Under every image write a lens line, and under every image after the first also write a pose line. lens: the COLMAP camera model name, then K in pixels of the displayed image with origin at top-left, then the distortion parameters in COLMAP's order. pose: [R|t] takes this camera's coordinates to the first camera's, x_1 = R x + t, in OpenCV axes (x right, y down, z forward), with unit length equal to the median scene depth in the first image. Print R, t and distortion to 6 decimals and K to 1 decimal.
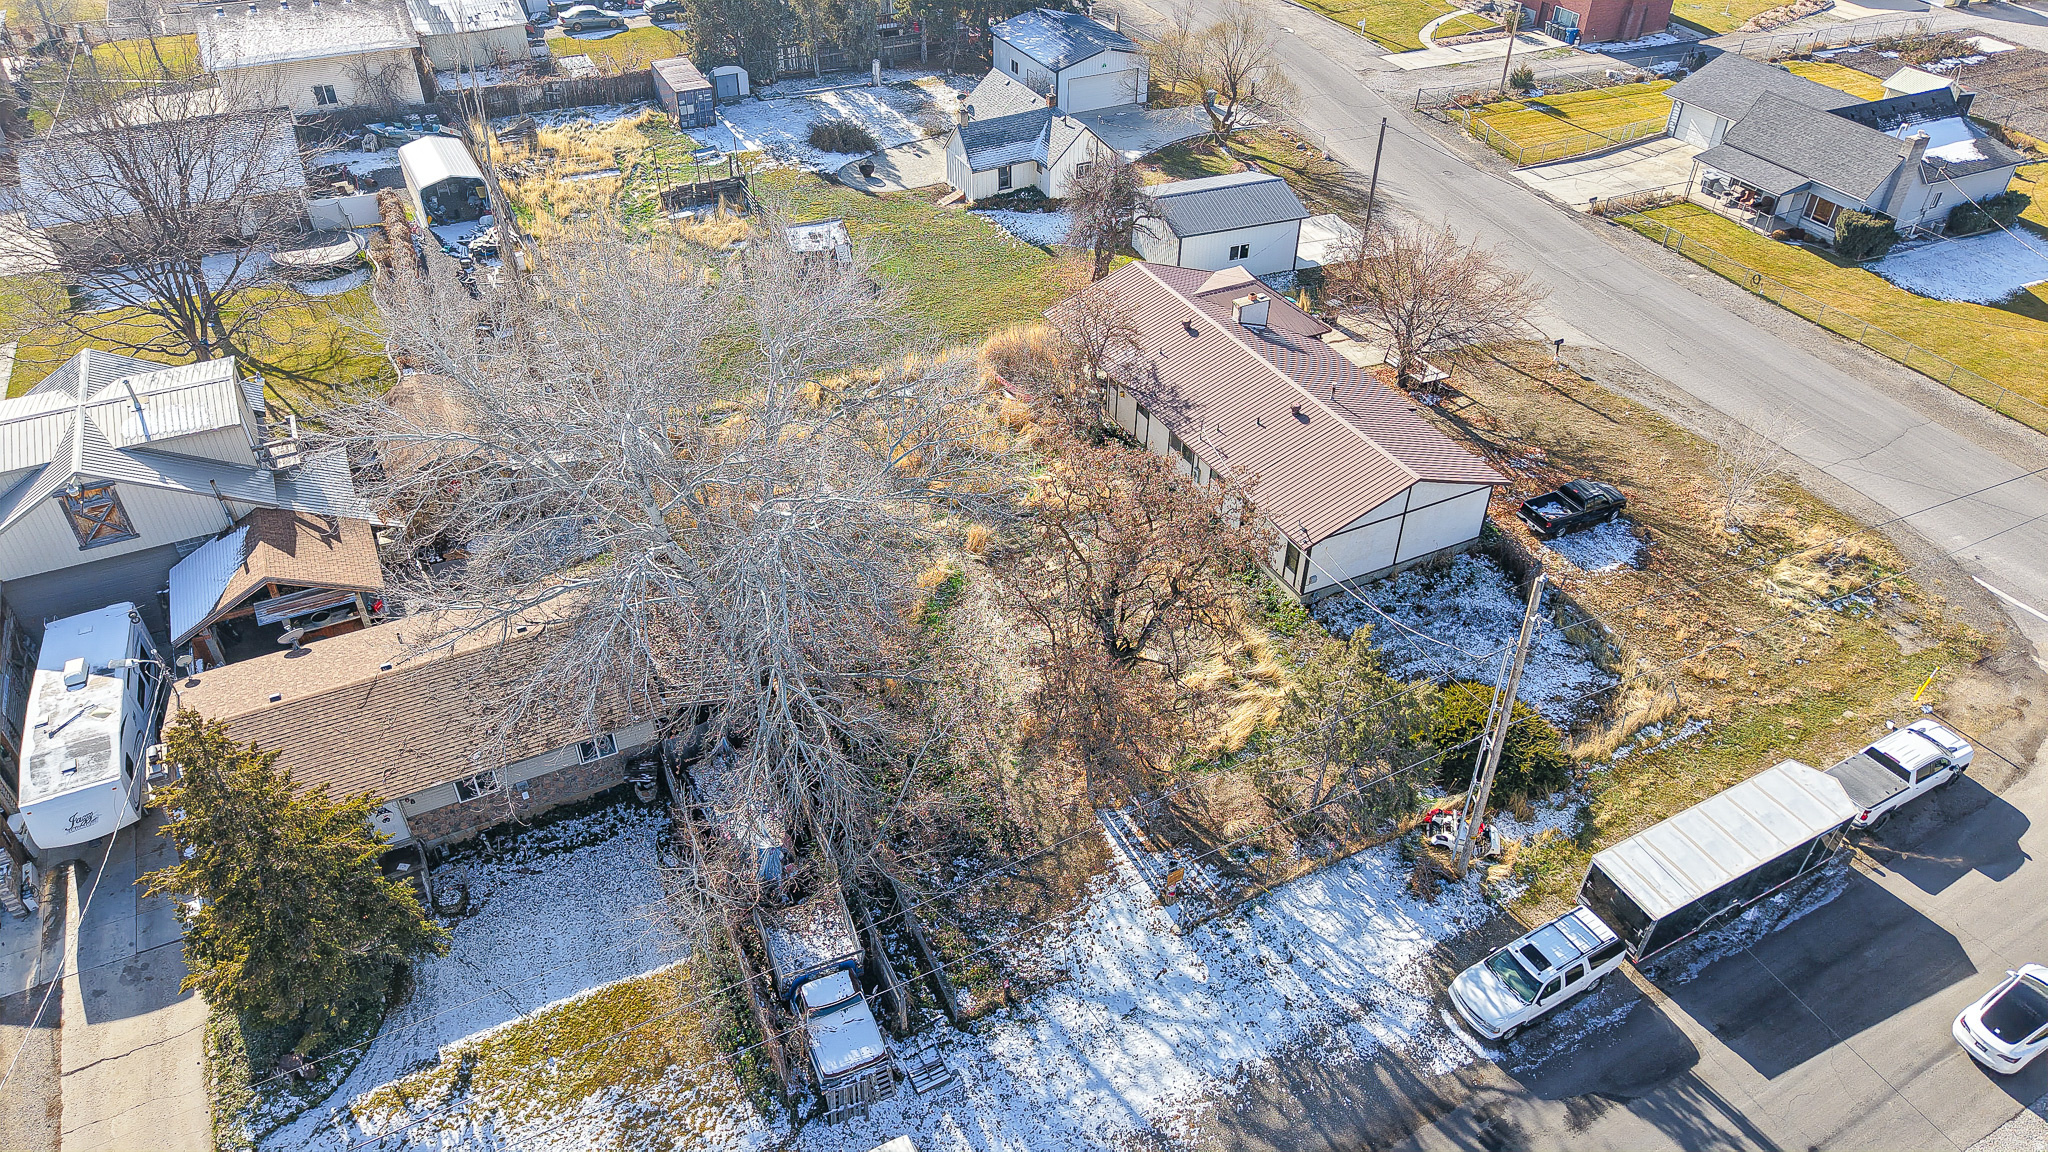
lens RADIAL K [[1356.4, 0, 1024.0], [0, 1356.4, 576.0], [0, 0, 1]] dist [-0.002807, -0.004911]
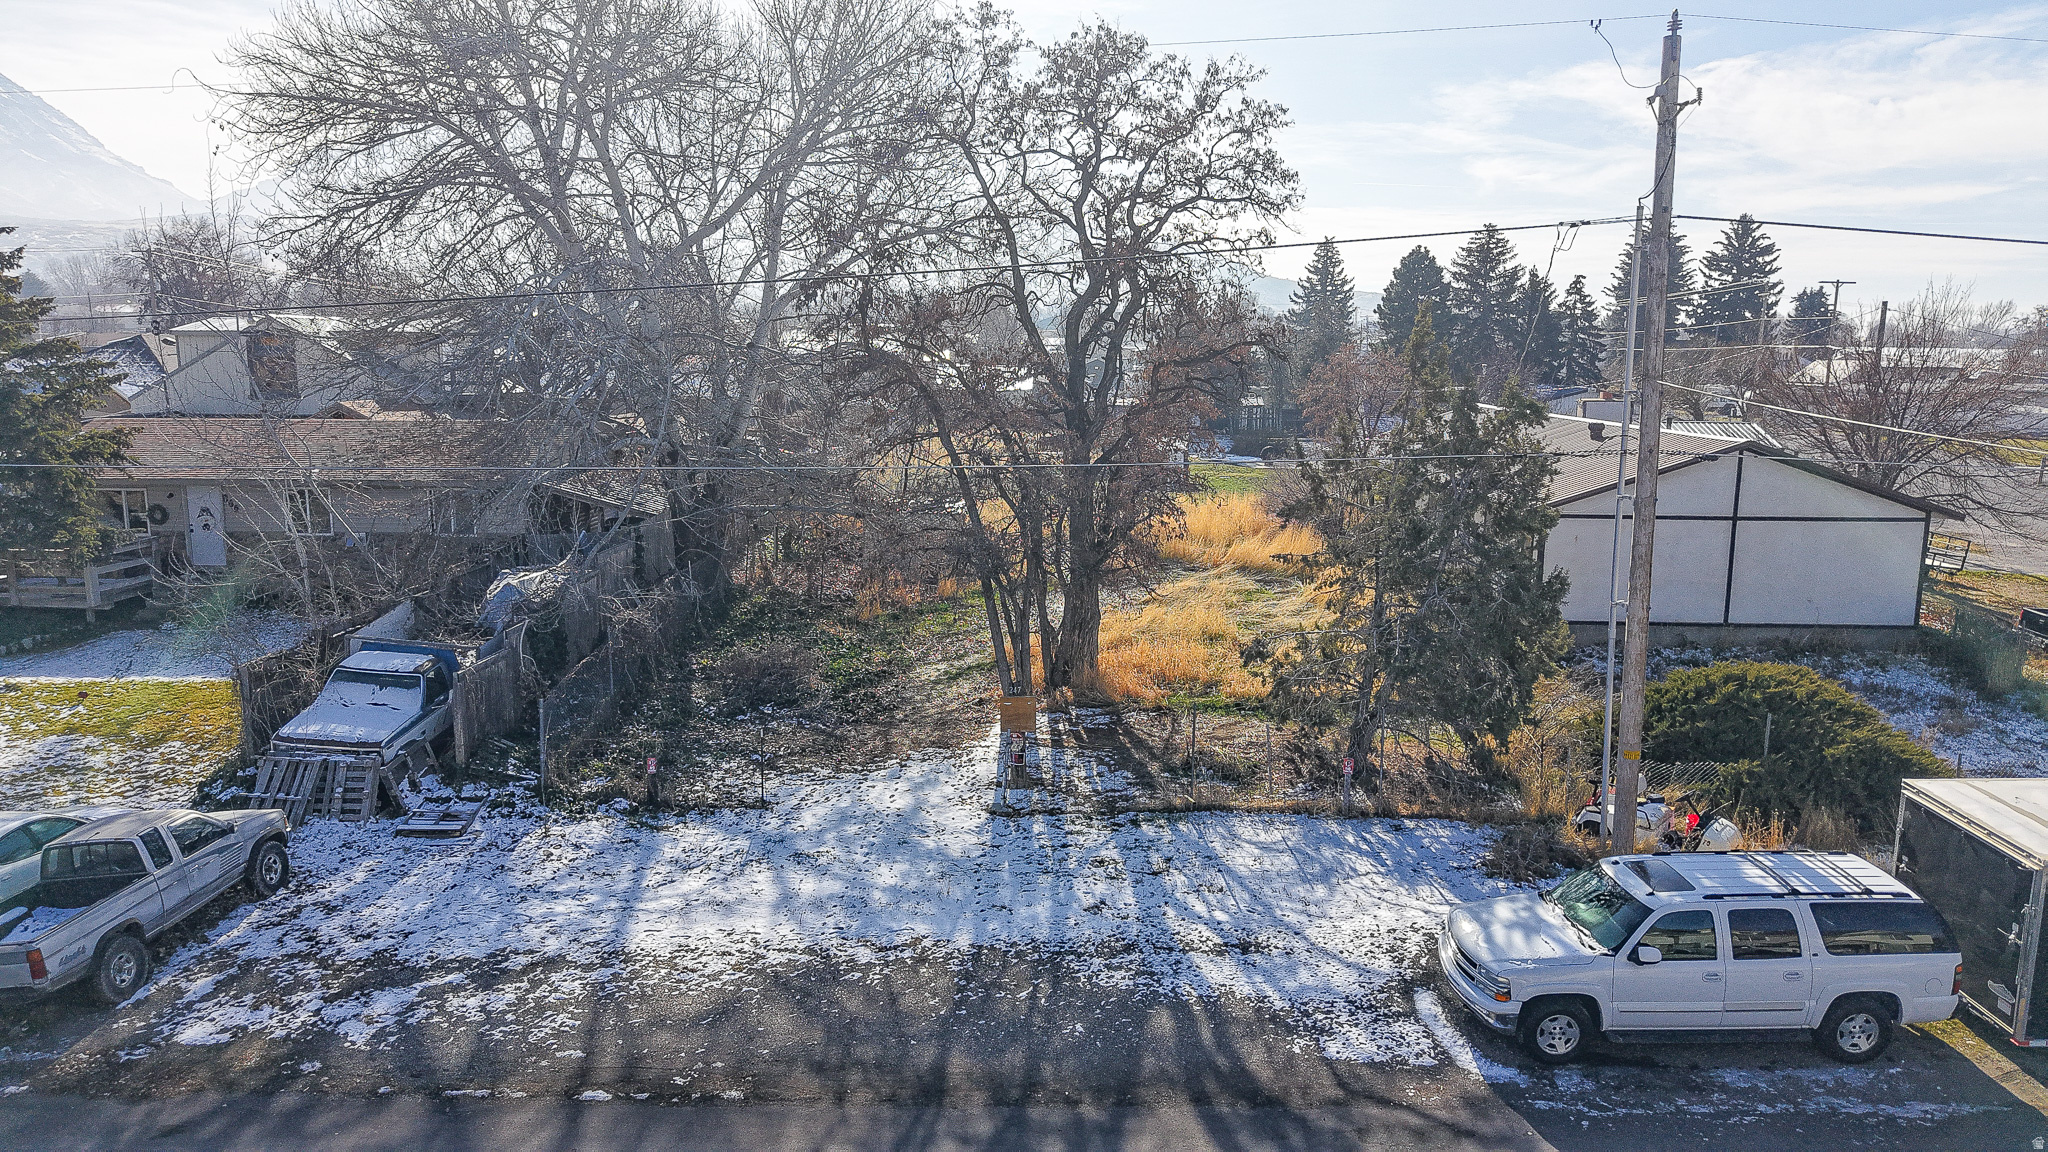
lens RADIAL K [[1413.3, 0, 1026.7], [0, 1413.3, 472.6], [0, 0, 1]] dist [-0.014431, -0.003936]
pose [[0.877720, 0.034424, -0.477935, 0.302653], [-0.289831, 0.832416, -0.472314, 0.320184], [0.381582, 0.553081, 0.740606, 0.404043]]
